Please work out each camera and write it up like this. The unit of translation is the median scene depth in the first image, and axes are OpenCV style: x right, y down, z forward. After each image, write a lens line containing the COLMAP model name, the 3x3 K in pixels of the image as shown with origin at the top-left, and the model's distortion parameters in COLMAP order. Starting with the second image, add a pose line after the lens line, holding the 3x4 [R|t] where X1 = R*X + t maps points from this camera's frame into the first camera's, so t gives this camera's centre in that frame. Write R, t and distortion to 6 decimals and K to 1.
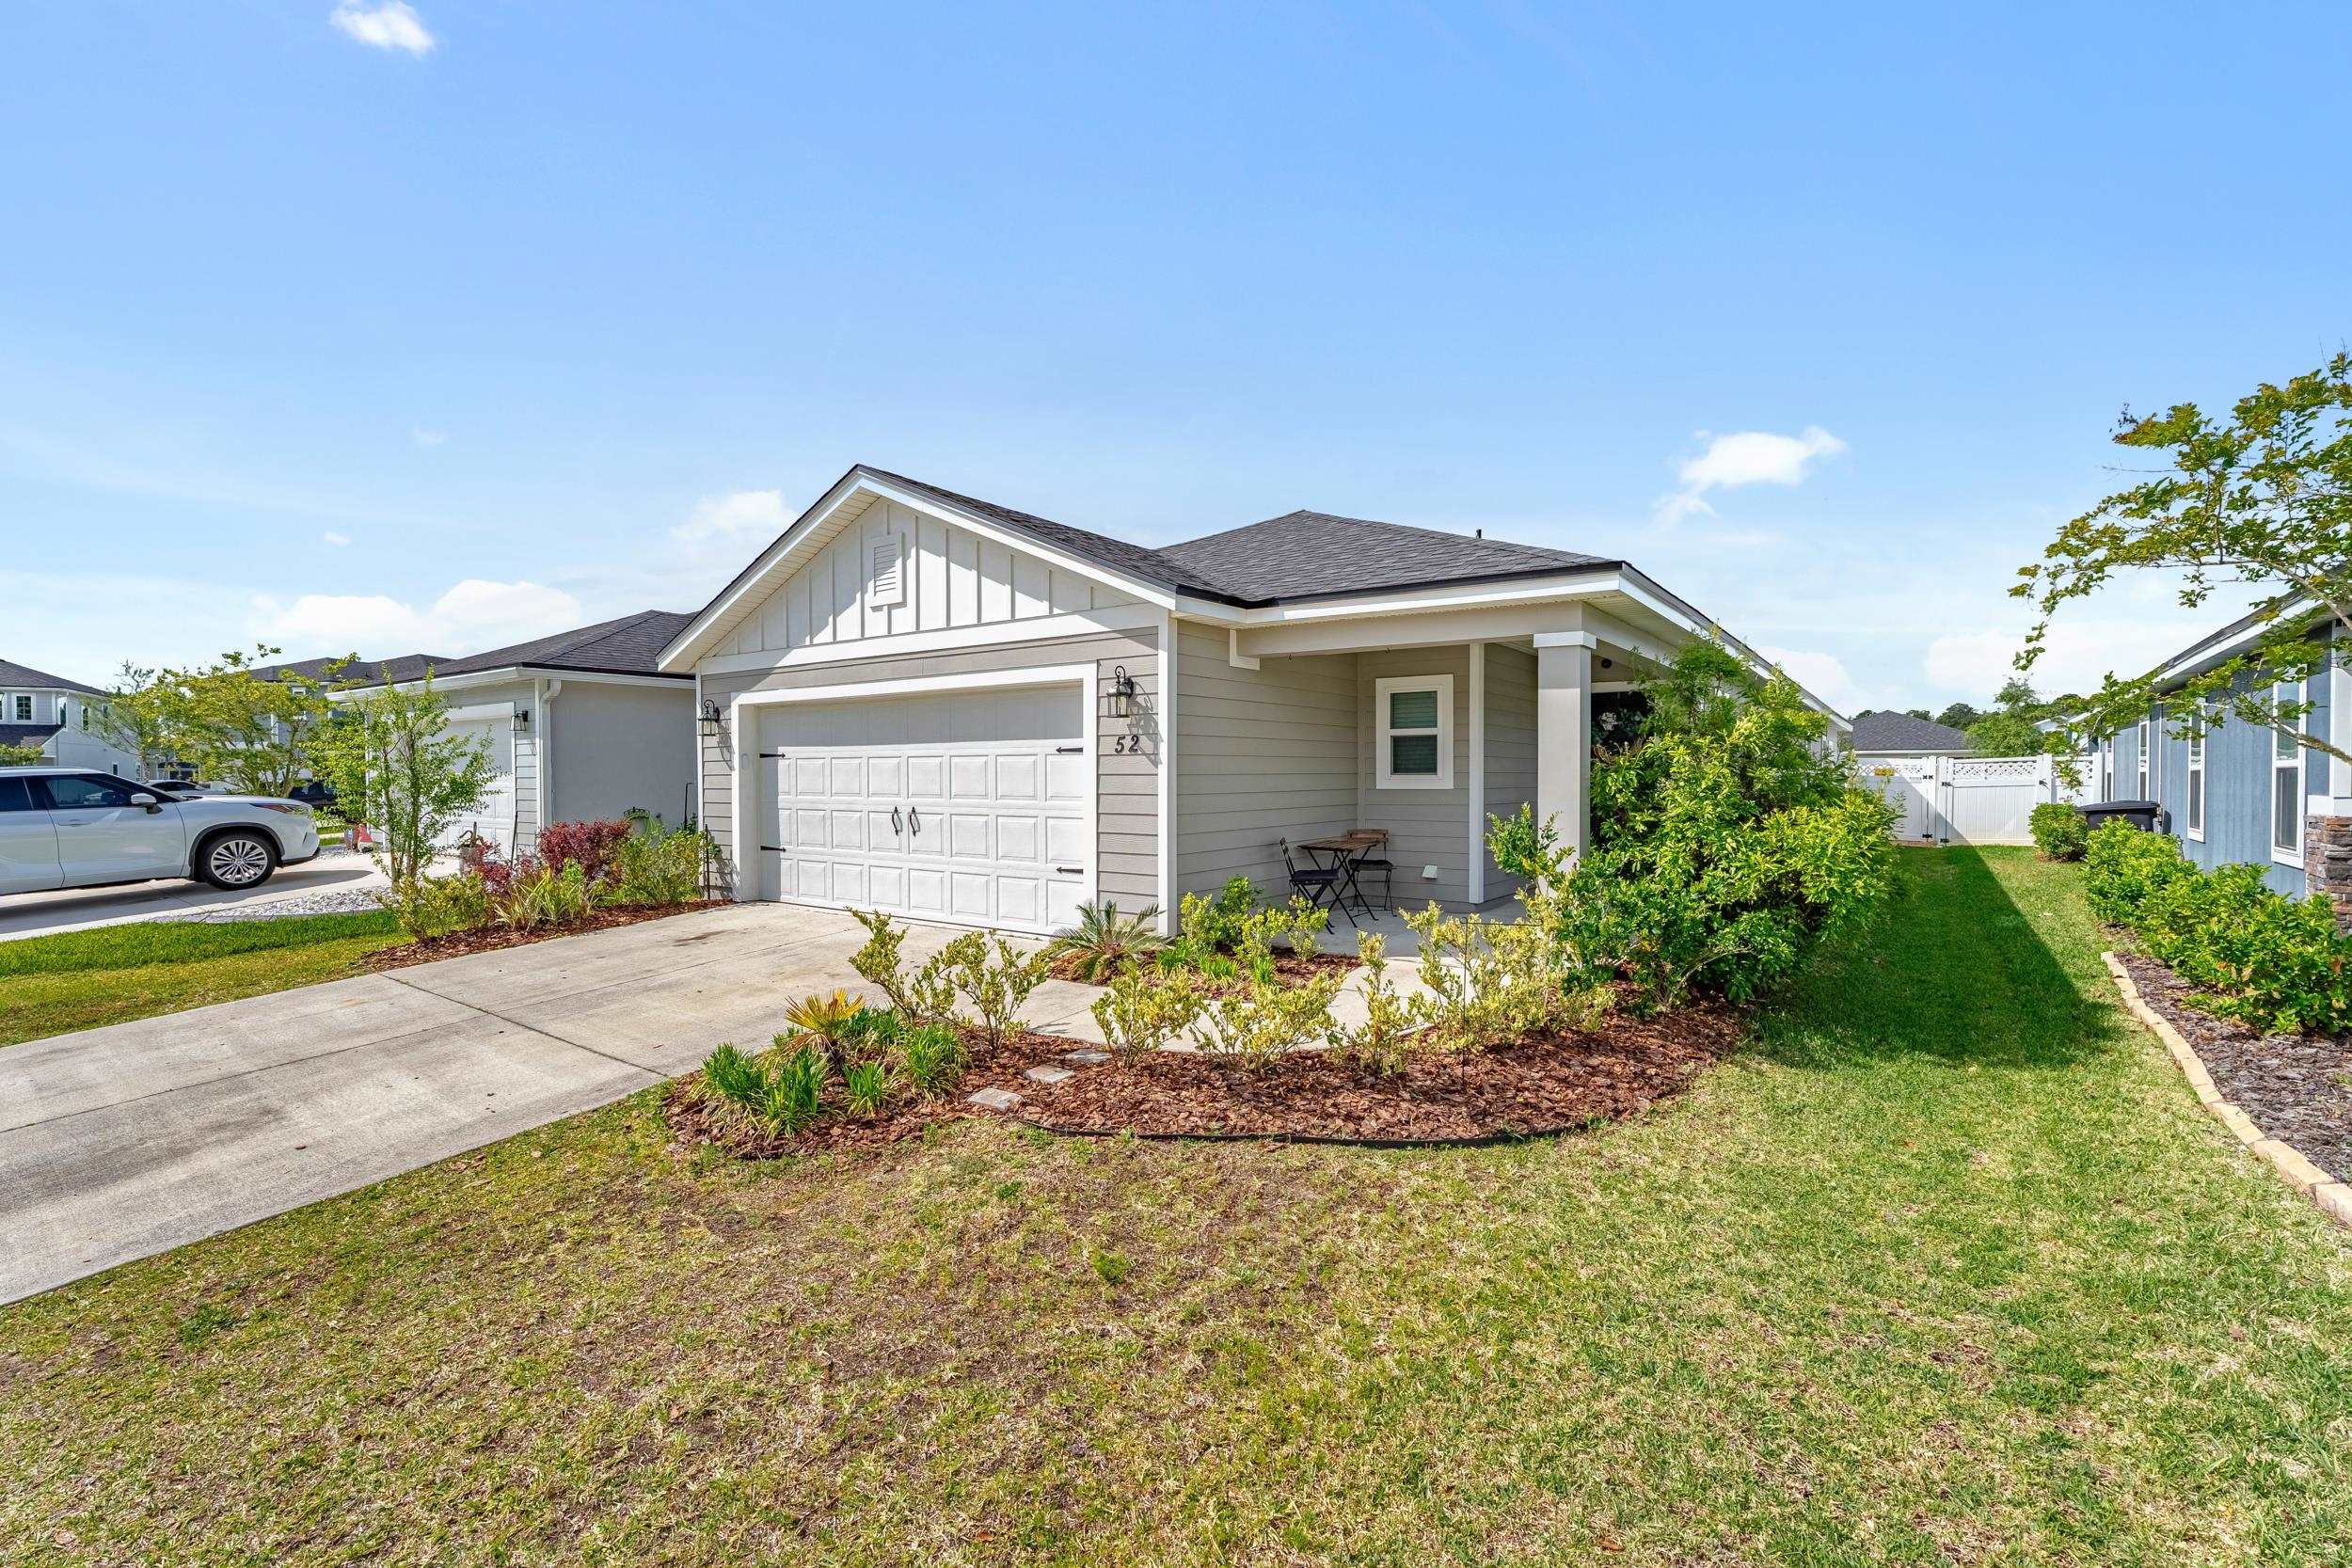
lens RADIAL K [[1038.4, 0, 1176.1], [0, 1038.4, 780.9], [0, 0, 1]] dist [0.002718, 0.001183]
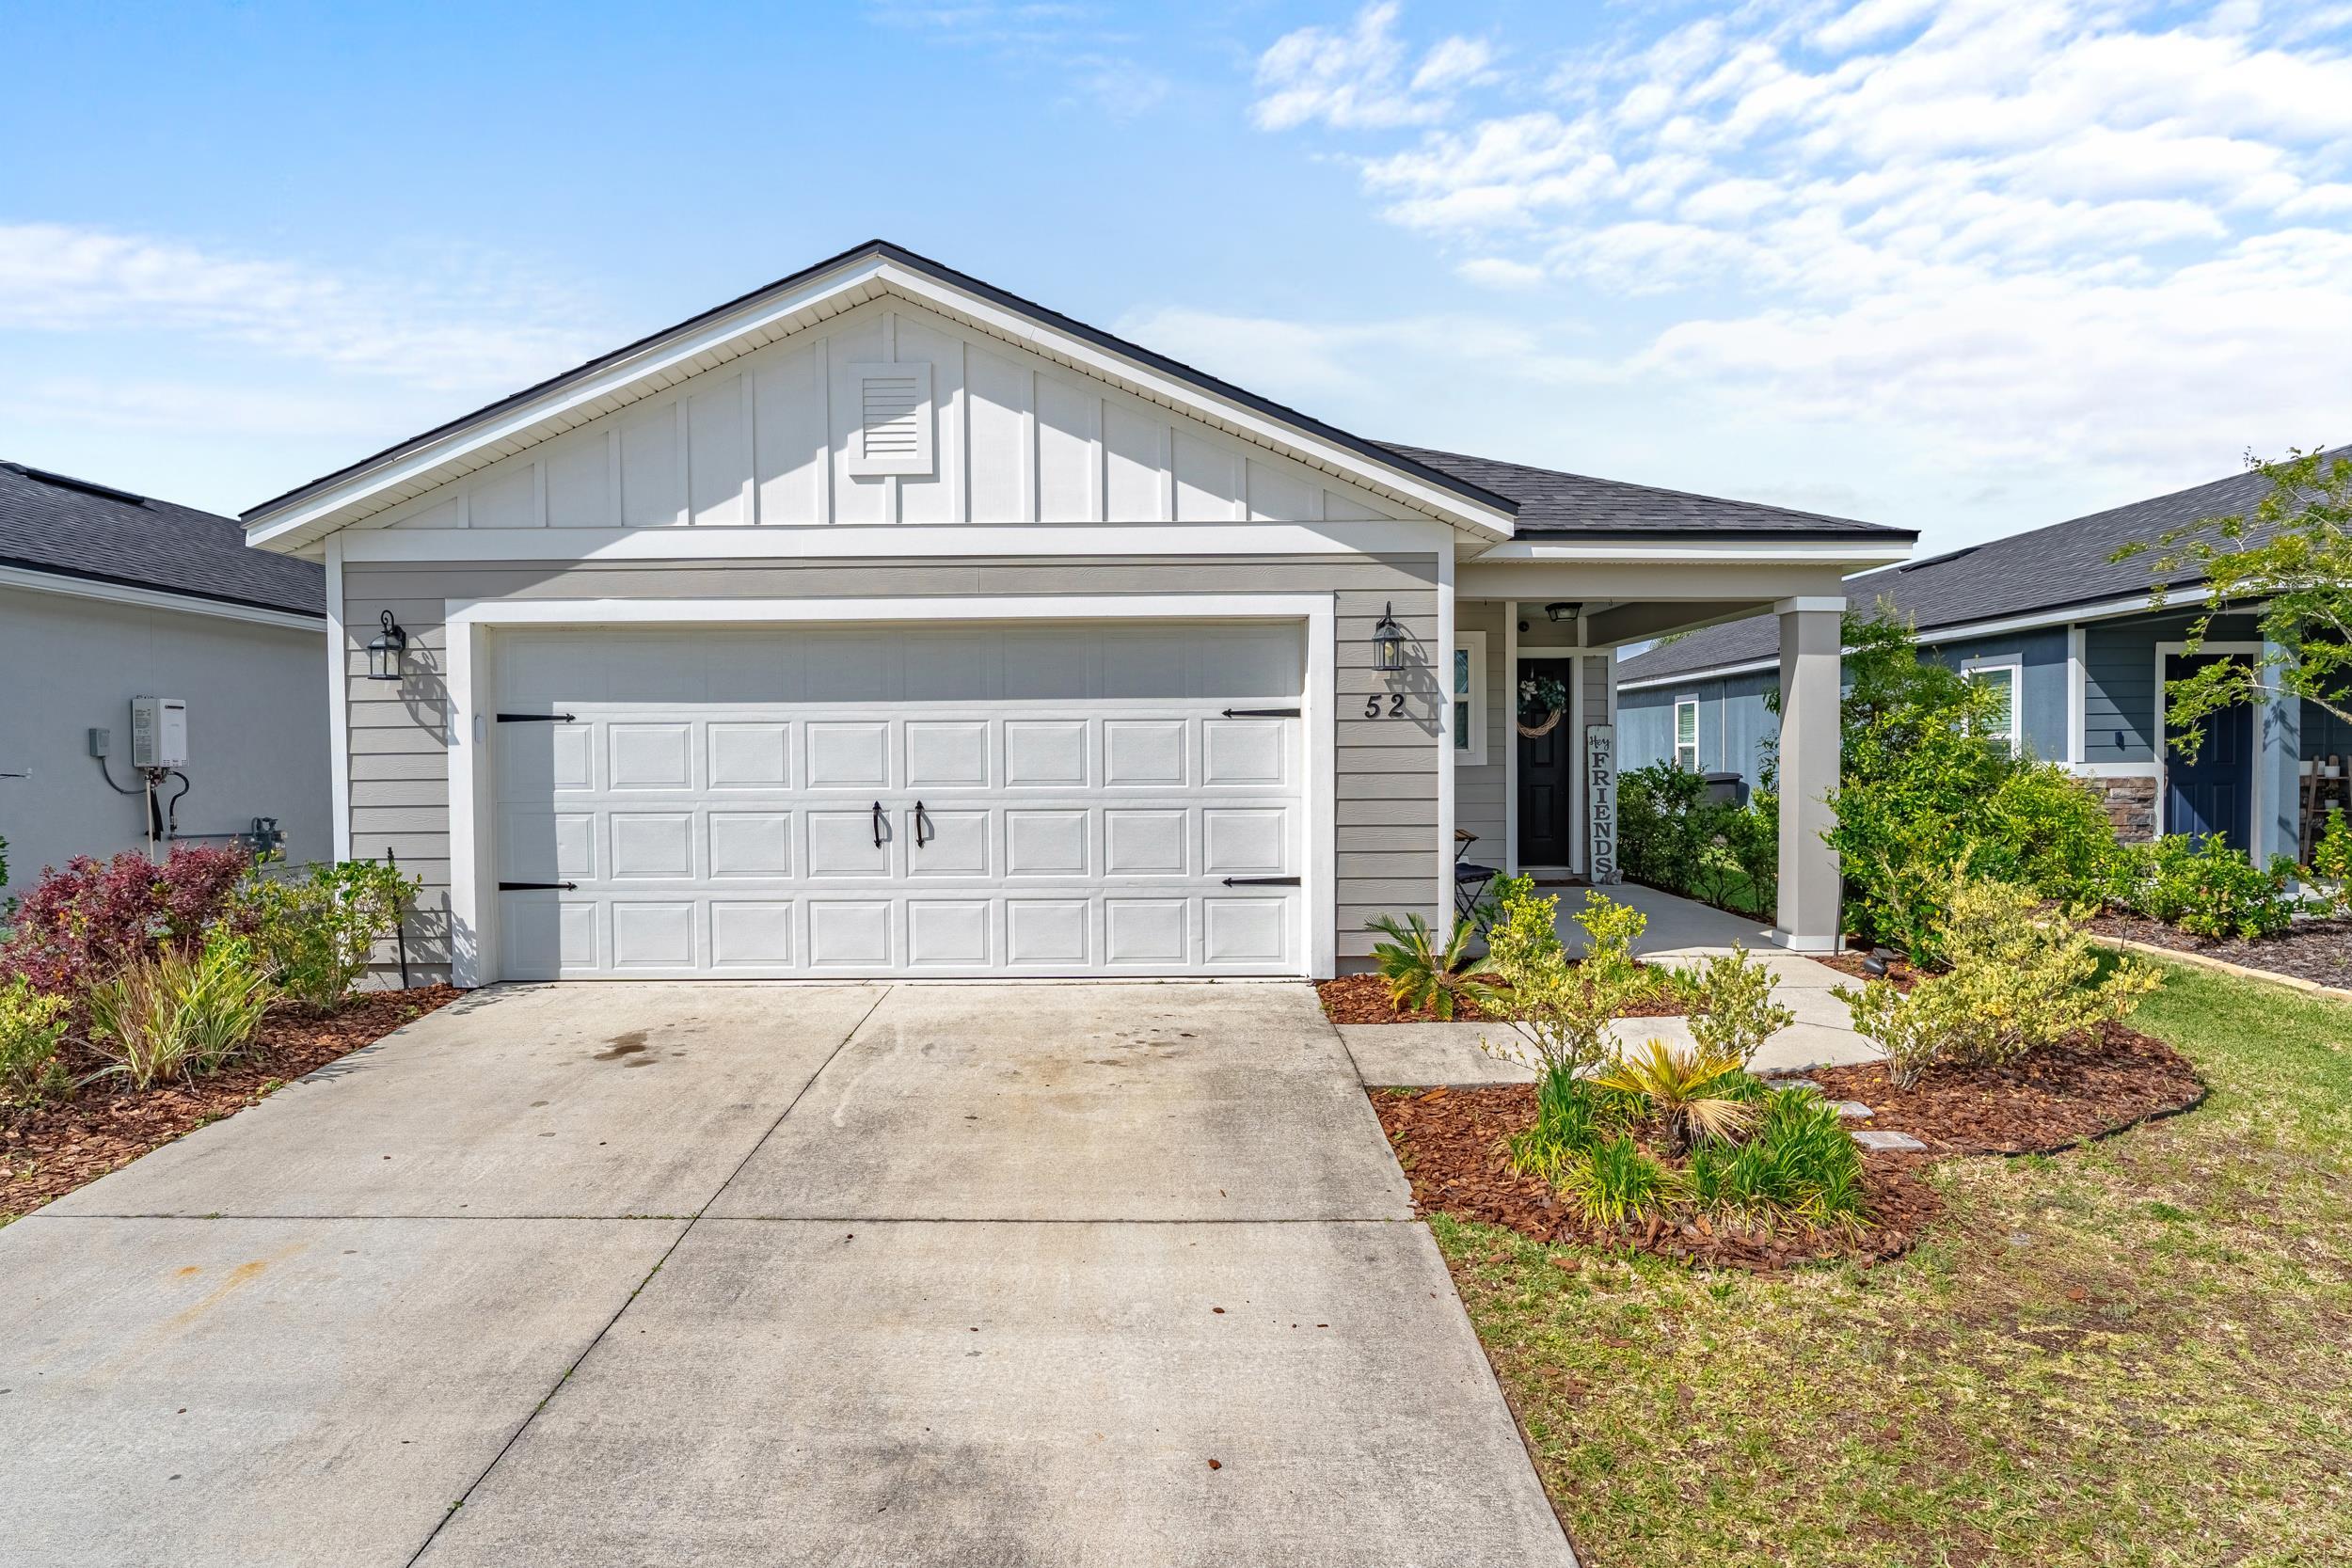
lens RADIAL K [[1381.8, 0, 1176.7], [0, 1381.8, 788.0], [0, 0, 1]] dist [-0.004325, -0.000282]
pose [[0.802864, -0.018344, 0.595880, -0.685812], [0.010053, 0.999801, 0.017234, 0.004669], [-0.596077, -0.007846, 0.802889, 0.257121]]
